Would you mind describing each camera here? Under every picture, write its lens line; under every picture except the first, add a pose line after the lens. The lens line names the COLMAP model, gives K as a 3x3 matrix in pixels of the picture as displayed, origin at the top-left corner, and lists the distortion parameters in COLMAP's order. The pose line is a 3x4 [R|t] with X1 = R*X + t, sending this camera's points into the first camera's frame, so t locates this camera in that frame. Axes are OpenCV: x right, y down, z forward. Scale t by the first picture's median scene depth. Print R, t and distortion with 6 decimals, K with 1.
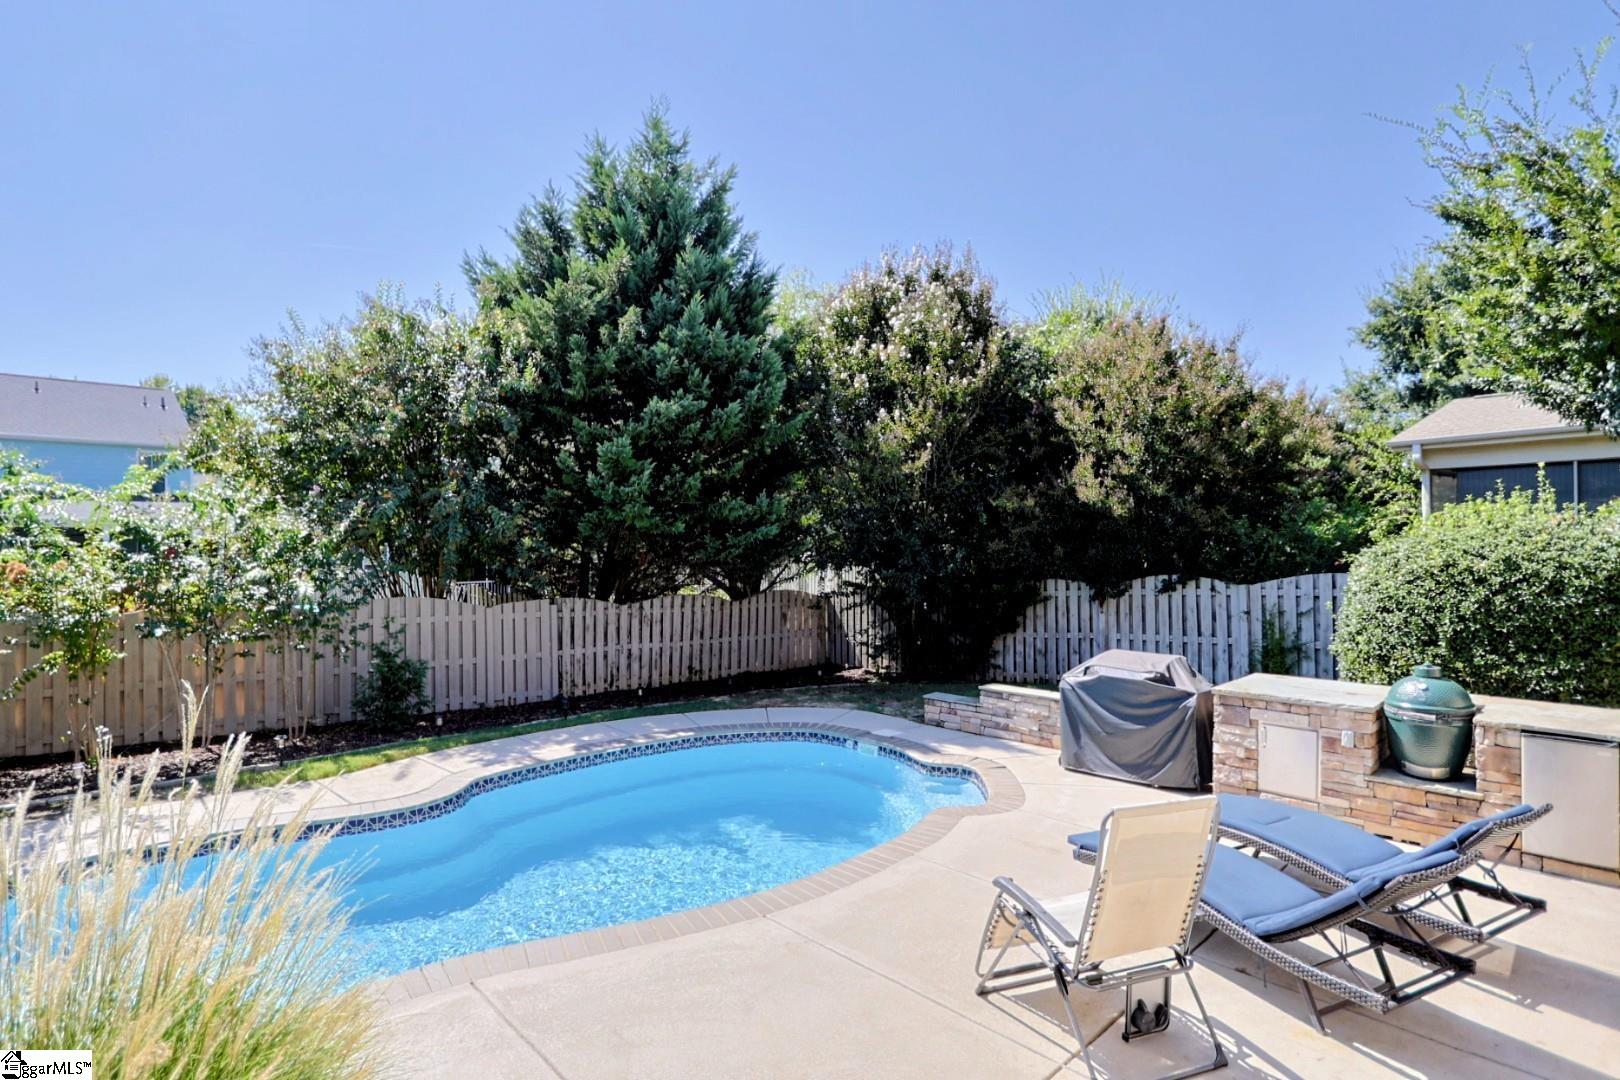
lens RADIAL K [[820.9, 0, 811.2], [0, 820.9, 537.0], [0, 0, 1]] dist [-0.000789, -0.000302]
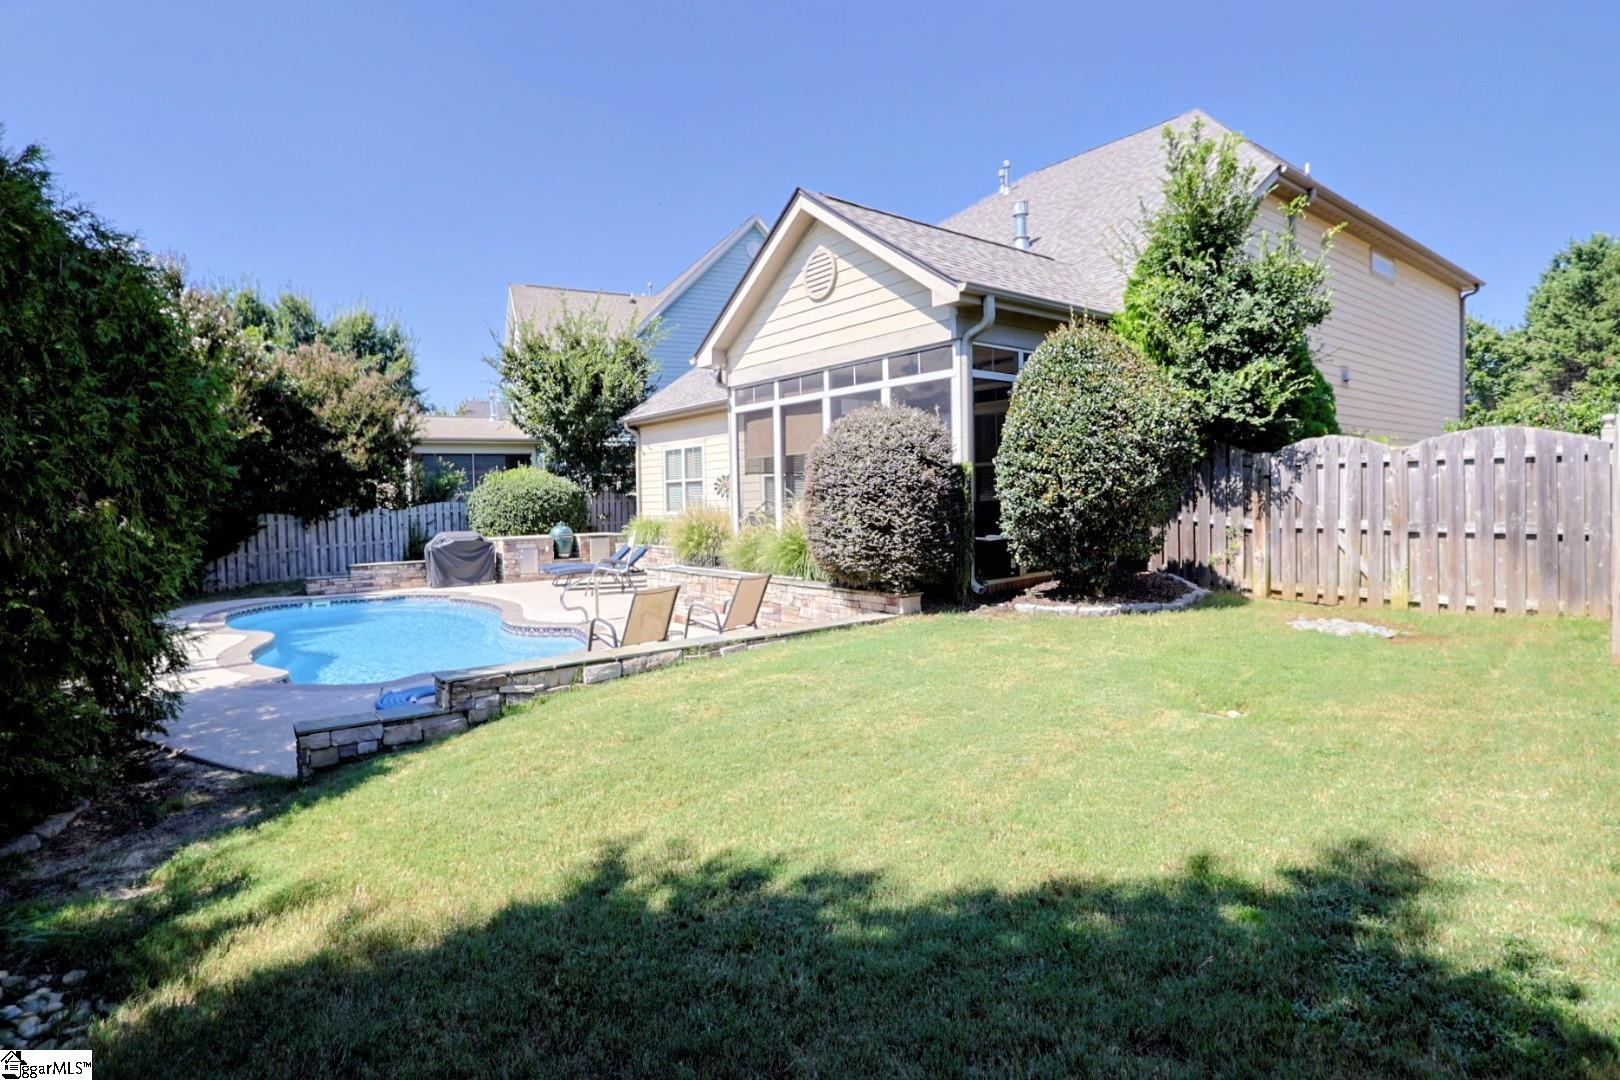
lens RADIAL K [[820.9, 0, 812.1], [0, 820.9, 536.1], [0, 0, 1]] dist [-0.000789, -0.000302]
pose [[0.097348, -0.039658, 0.994460, -1.190422], [0.018471, 0.999106, 0.038035, 0.059730], [-0.995079, 0.014667, 0.097993, -0.122528]]
